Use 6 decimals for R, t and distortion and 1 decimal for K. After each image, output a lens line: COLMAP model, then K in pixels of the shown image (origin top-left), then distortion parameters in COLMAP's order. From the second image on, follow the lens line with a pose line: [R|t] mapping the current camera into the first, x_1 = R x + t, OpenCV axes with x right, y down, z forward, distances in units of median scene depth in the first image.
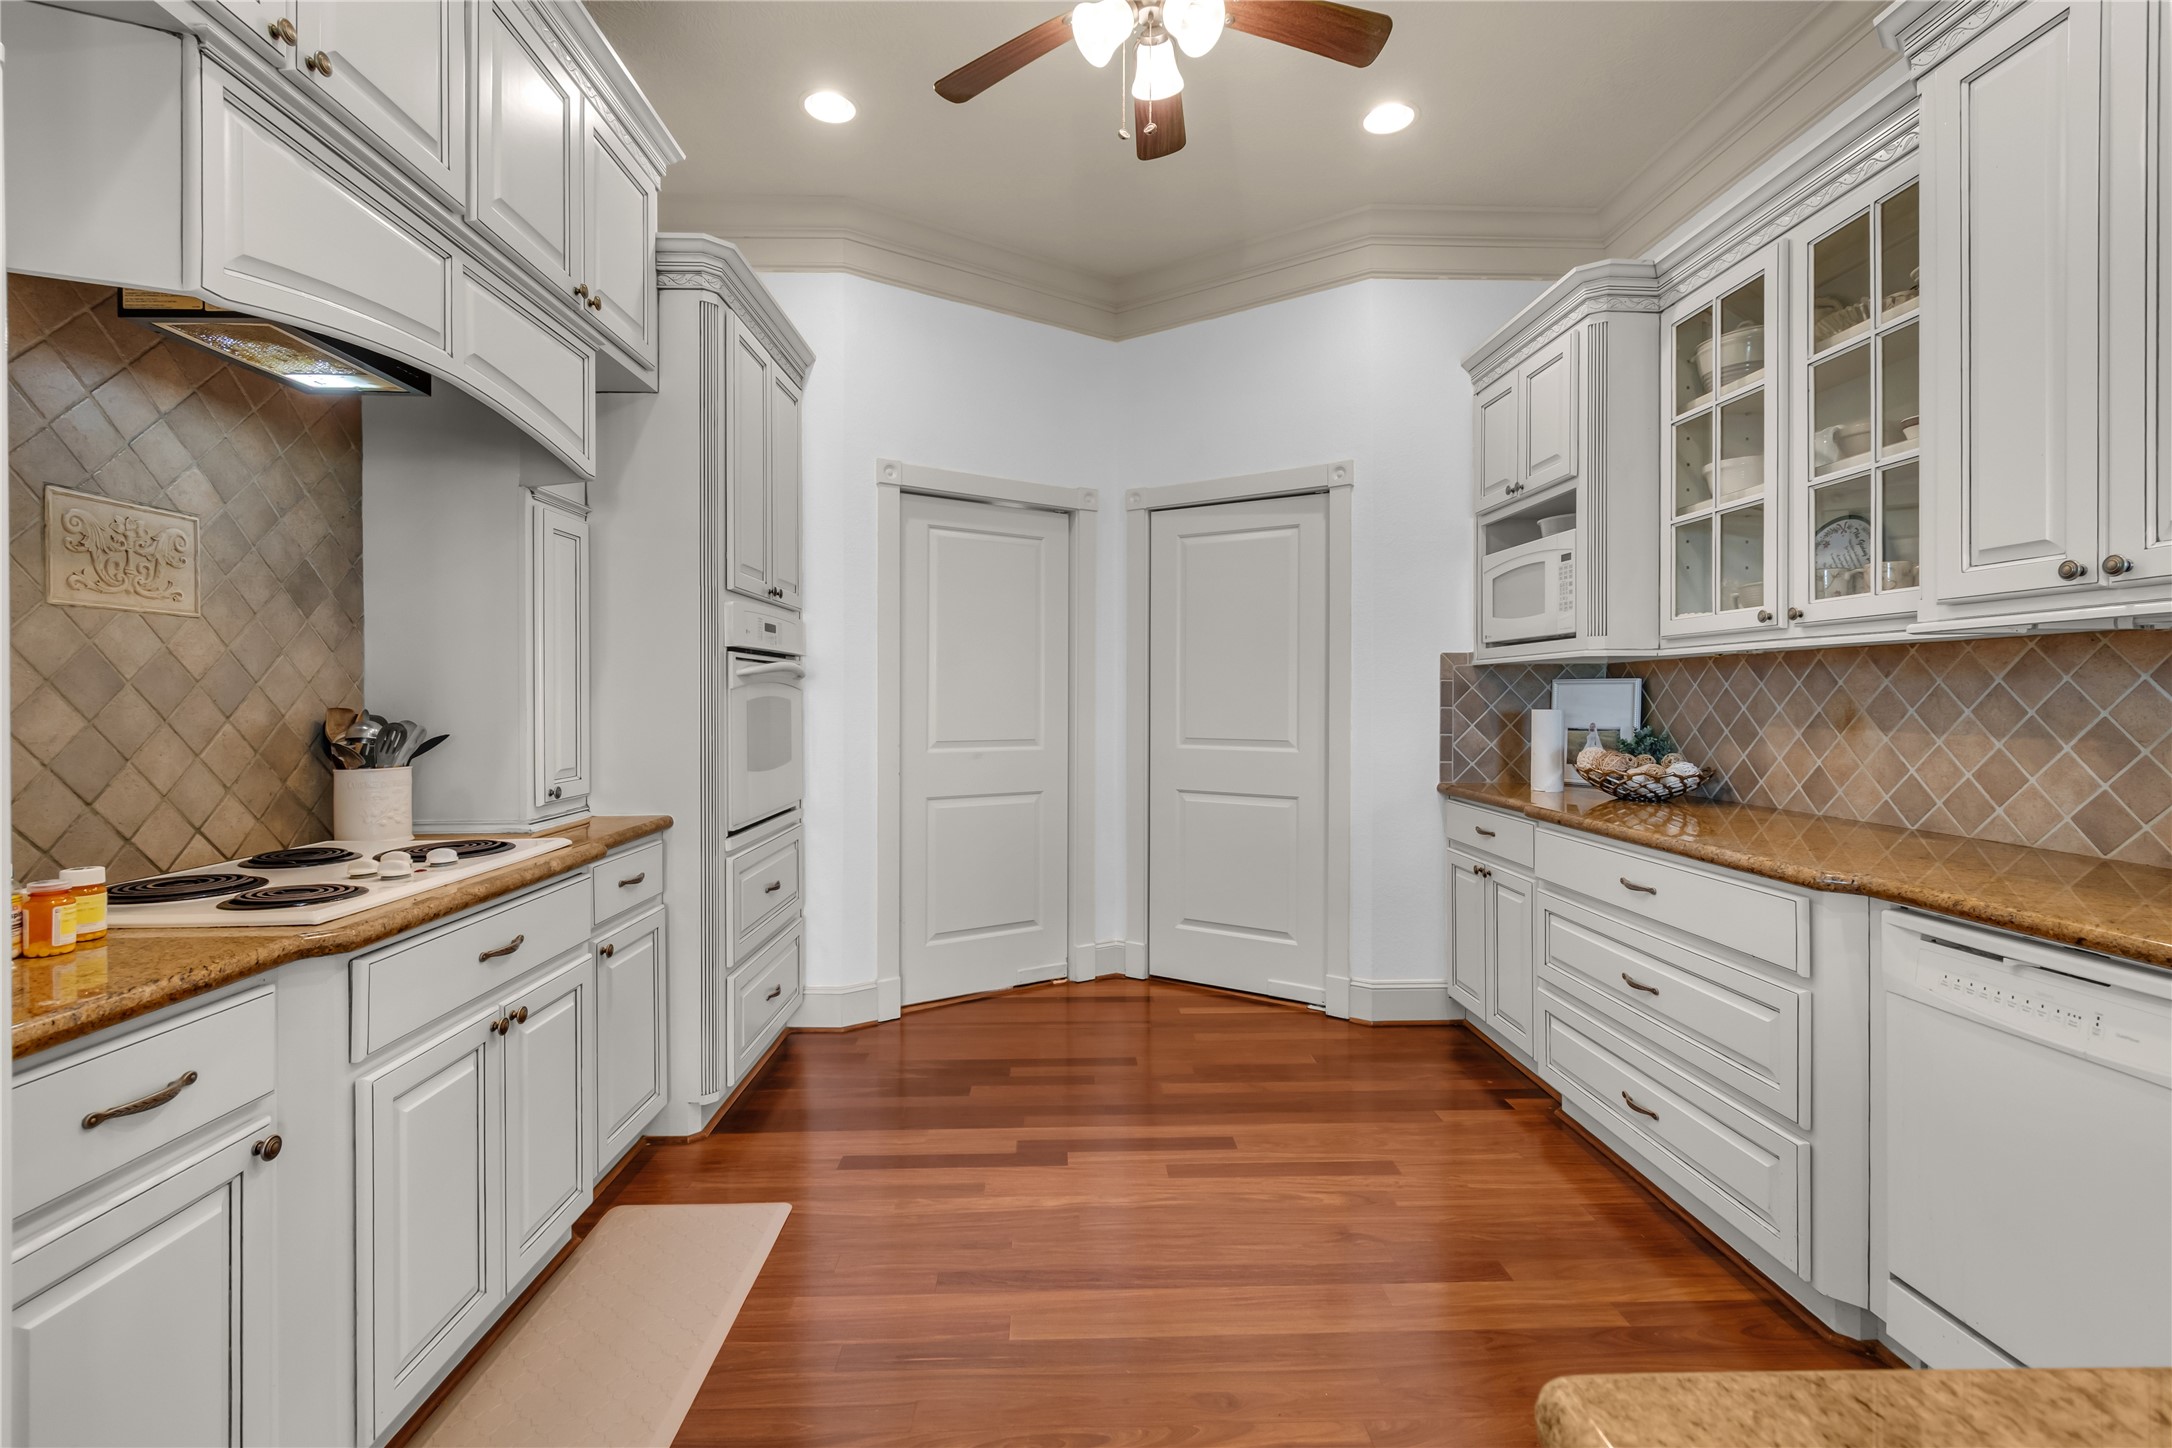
lens RADIAL K [[971.6, 0, 1080.0], [0, 971.6, 697.4], [0, 0, 1]] dist [0.003470, -0.001288]
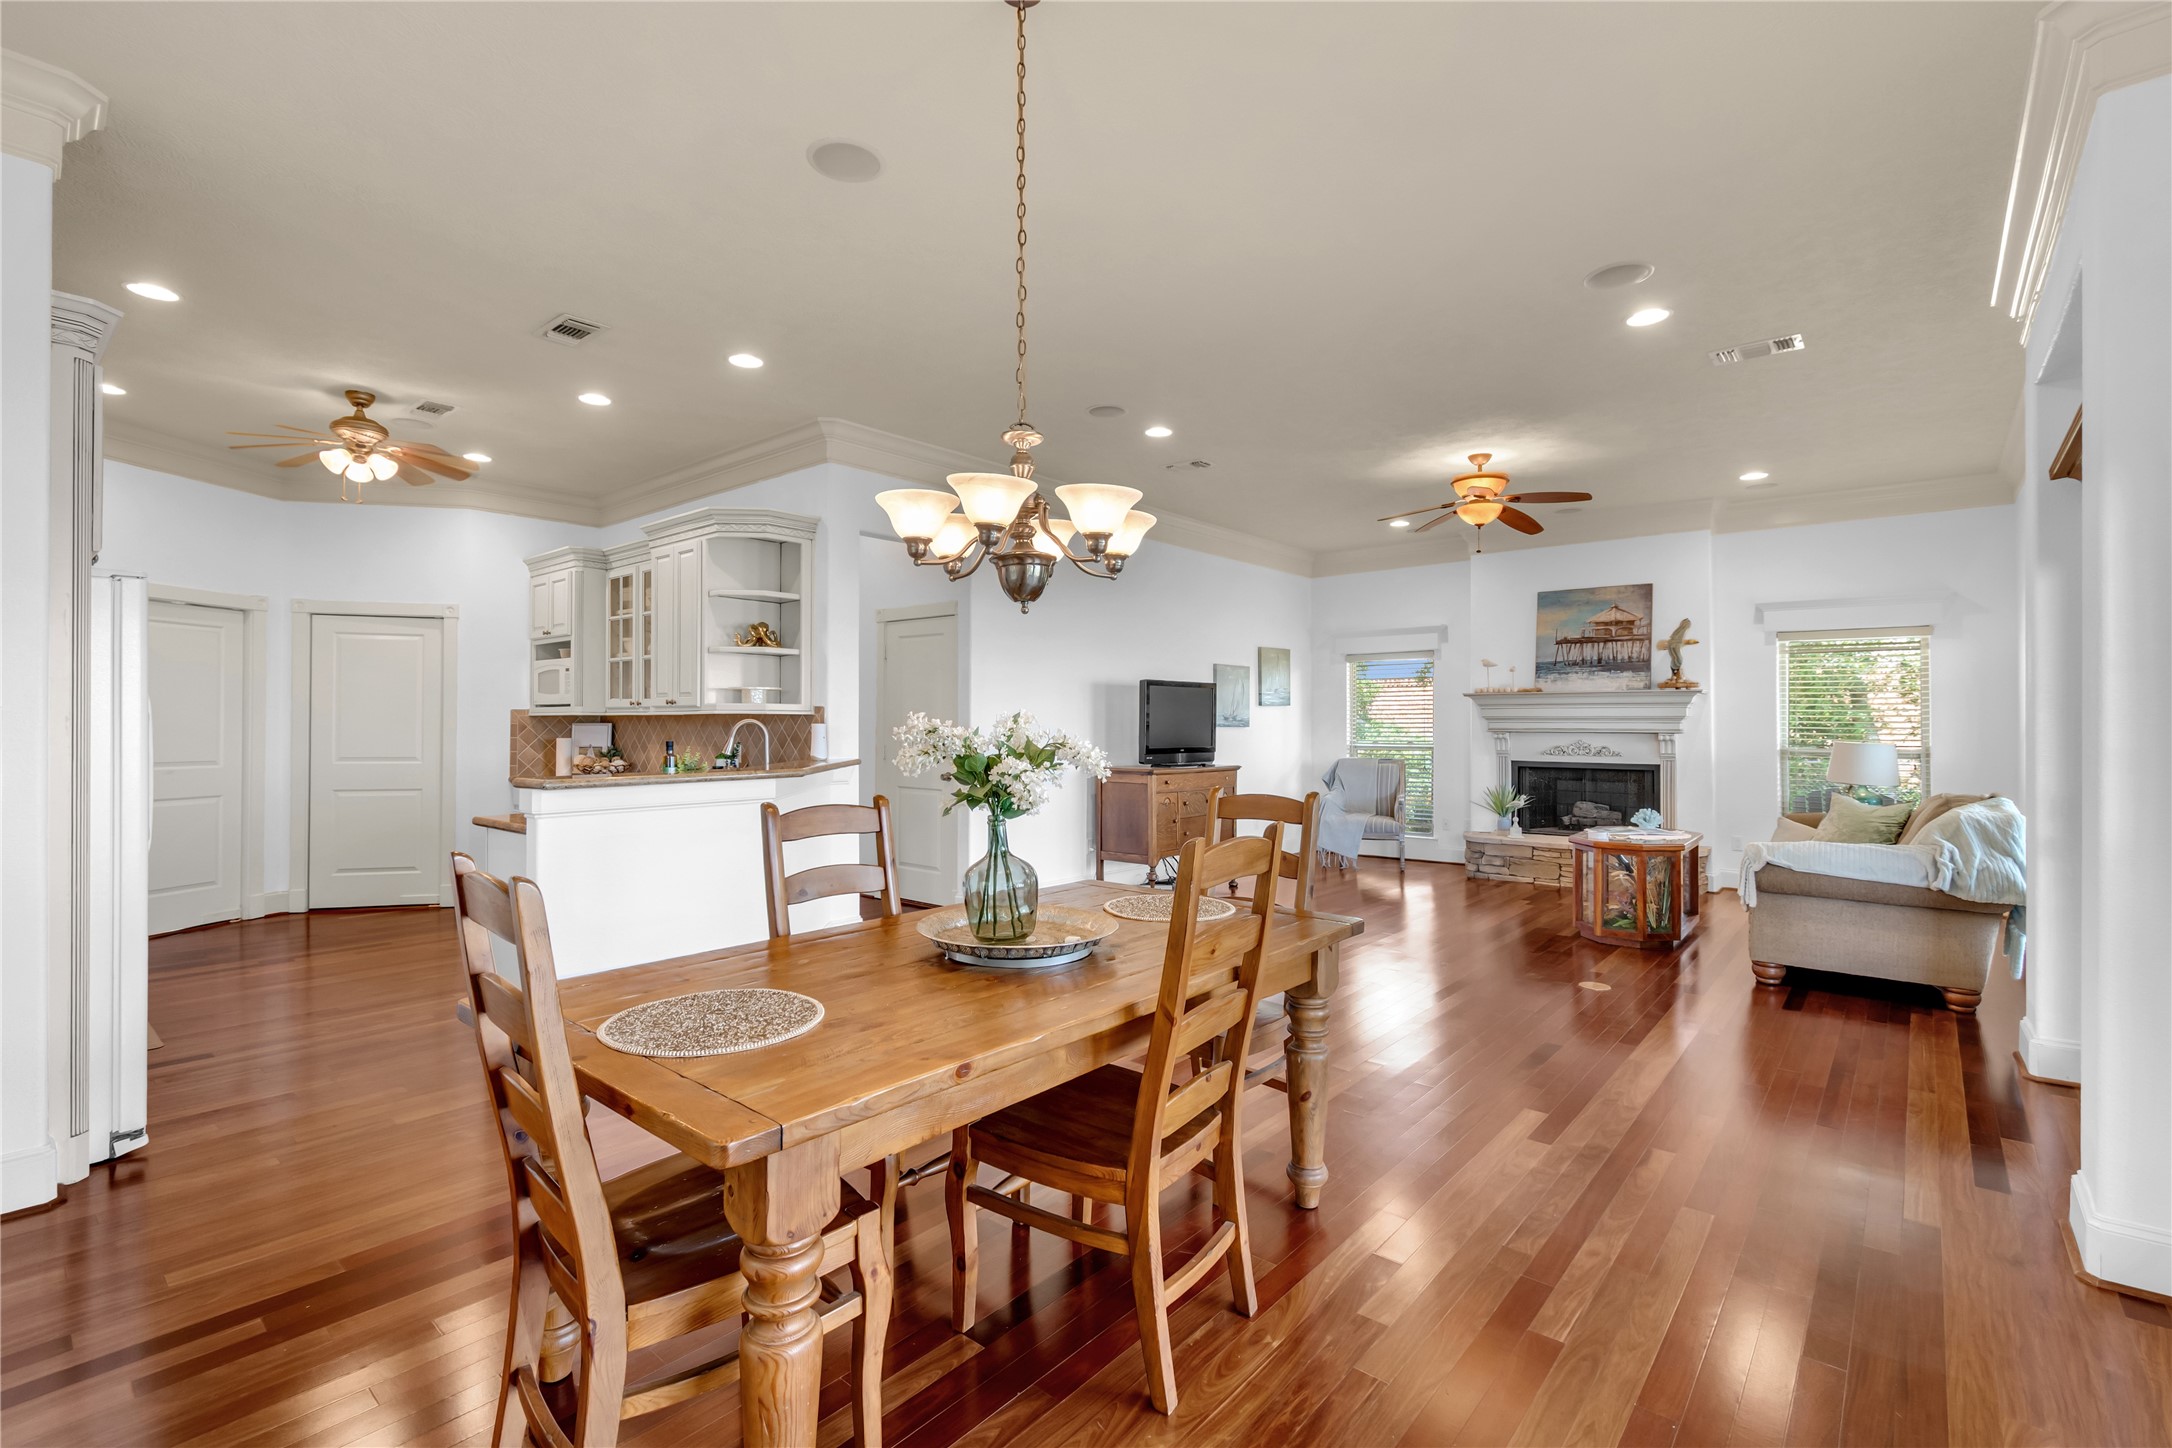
lens RADIAL K [[971.6, 0, 1089.1], [0, 971.6, 720.7], [0, 0, 1]] dist [0.003470, -0.001288]
pose [[0.670612, 0.005655, 0.741787, -0.364287], [-0.000060, 0.999971, -0.007569, -0.010807], [-0.741809, 0.005032, 0.670593, -1.436211]]
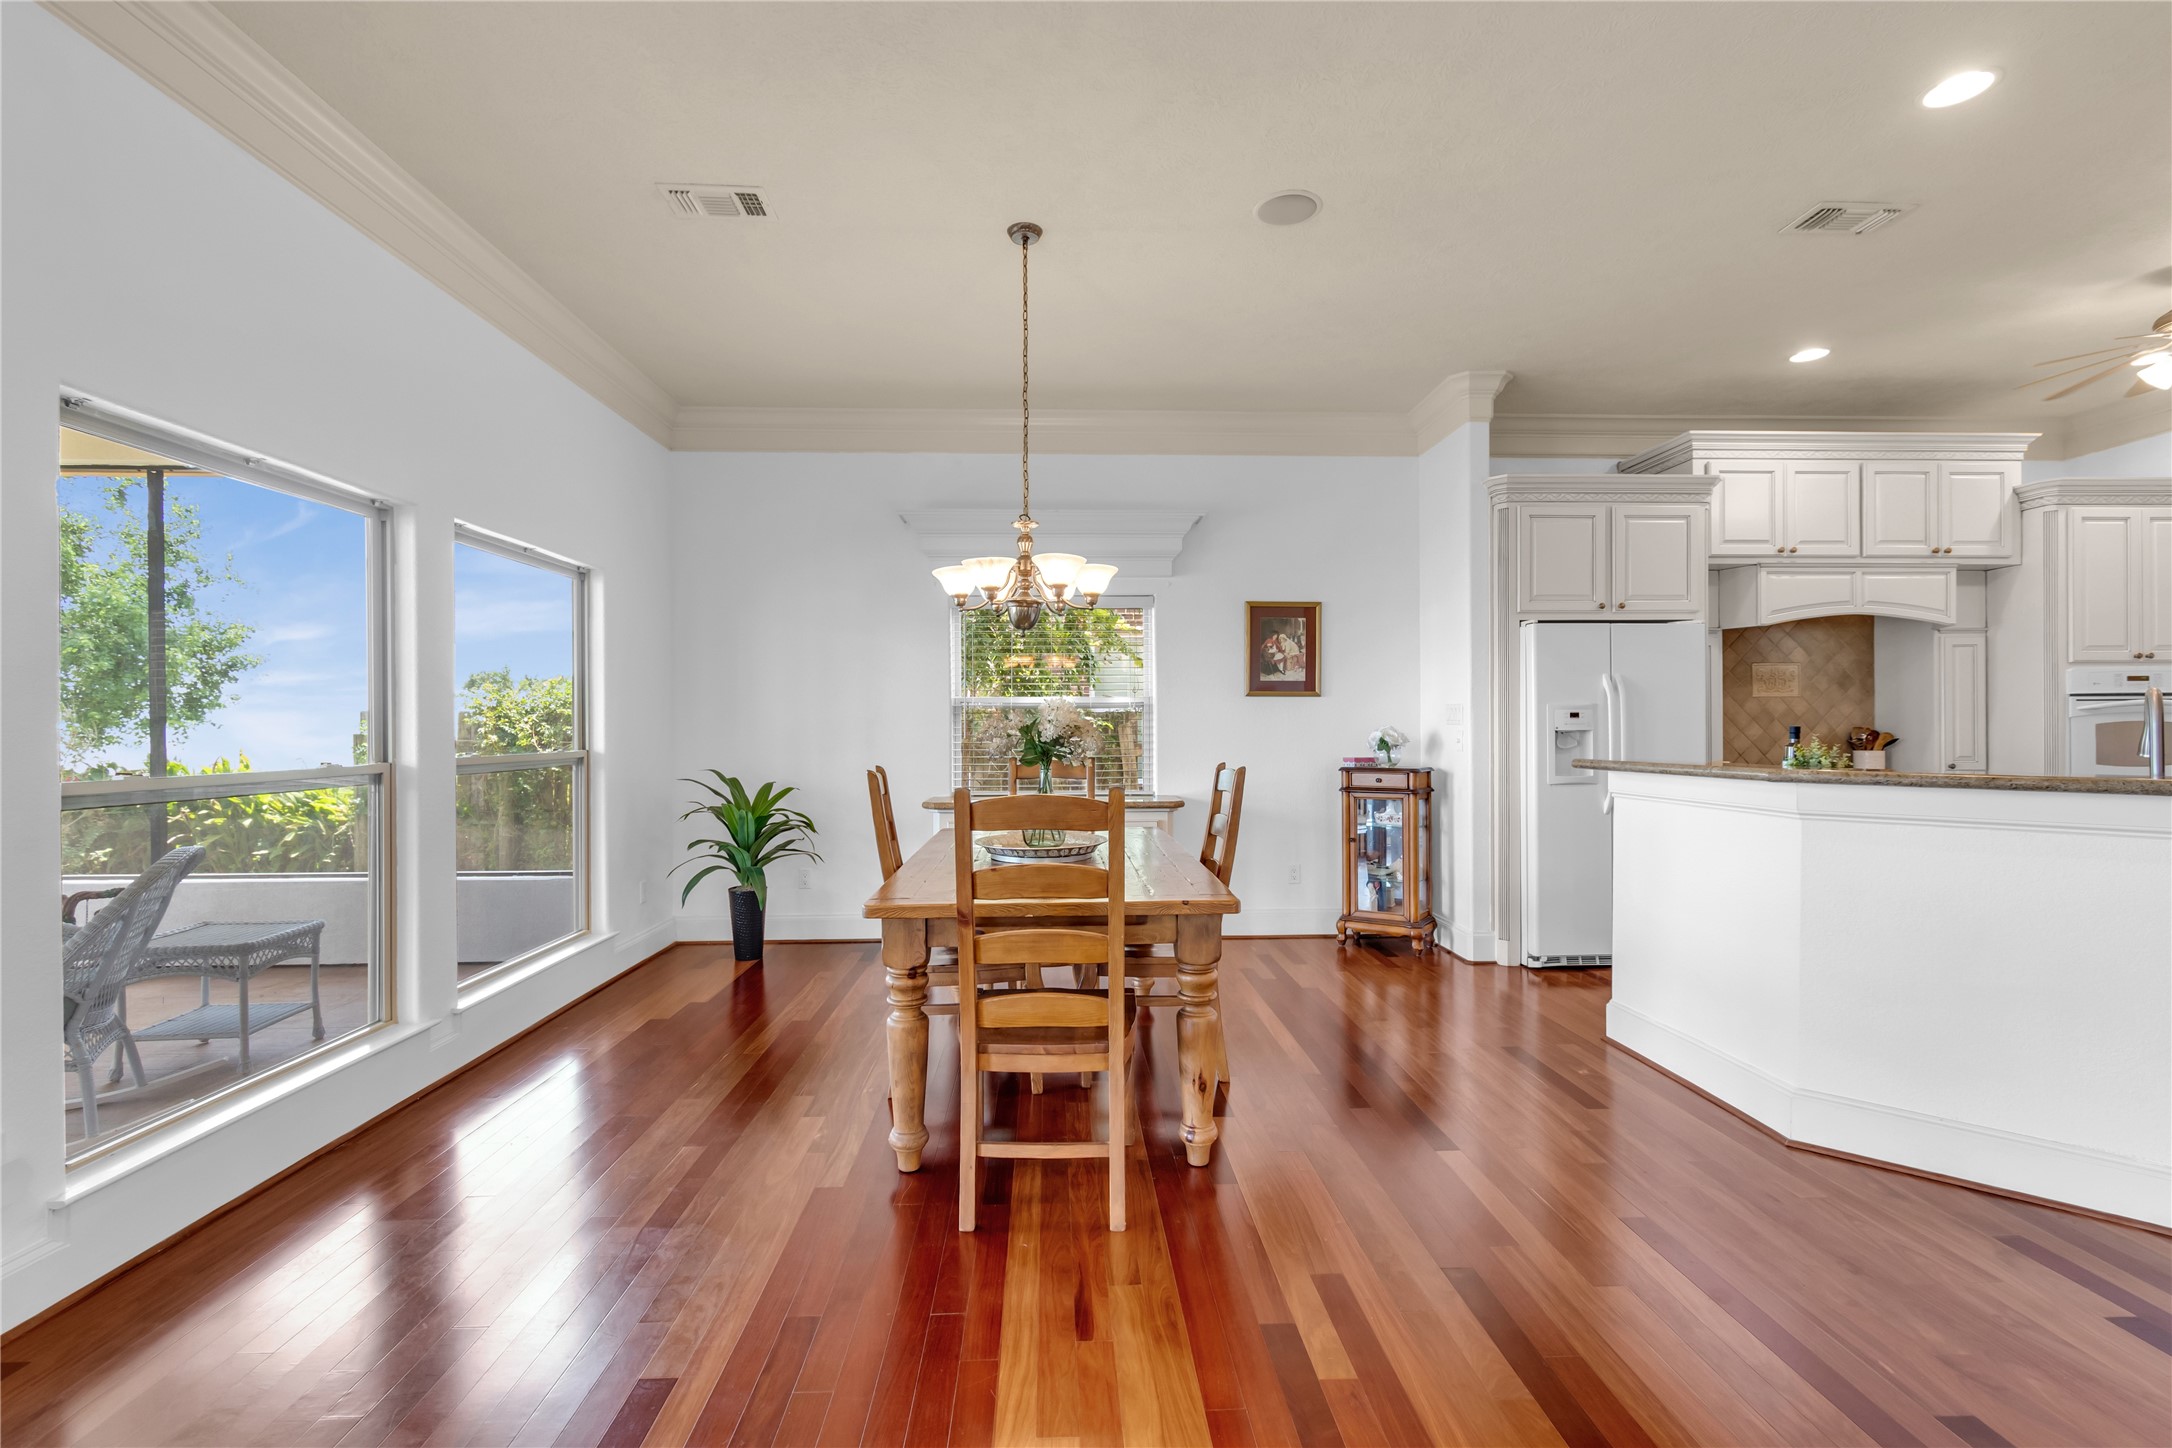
lens RADIAL K [[971.6, 0, 1082.7], [0, 971.6, 730.4], [0, 0, 1]] dist [0.003470, -0.001288]
pose [[0.007219, 0.003484, -0.999968, 1.390896], [0.003778, 0.999987, 0.003511, 0.002505], [0.999967, -0.003803, 0.007205, -0.827415]]
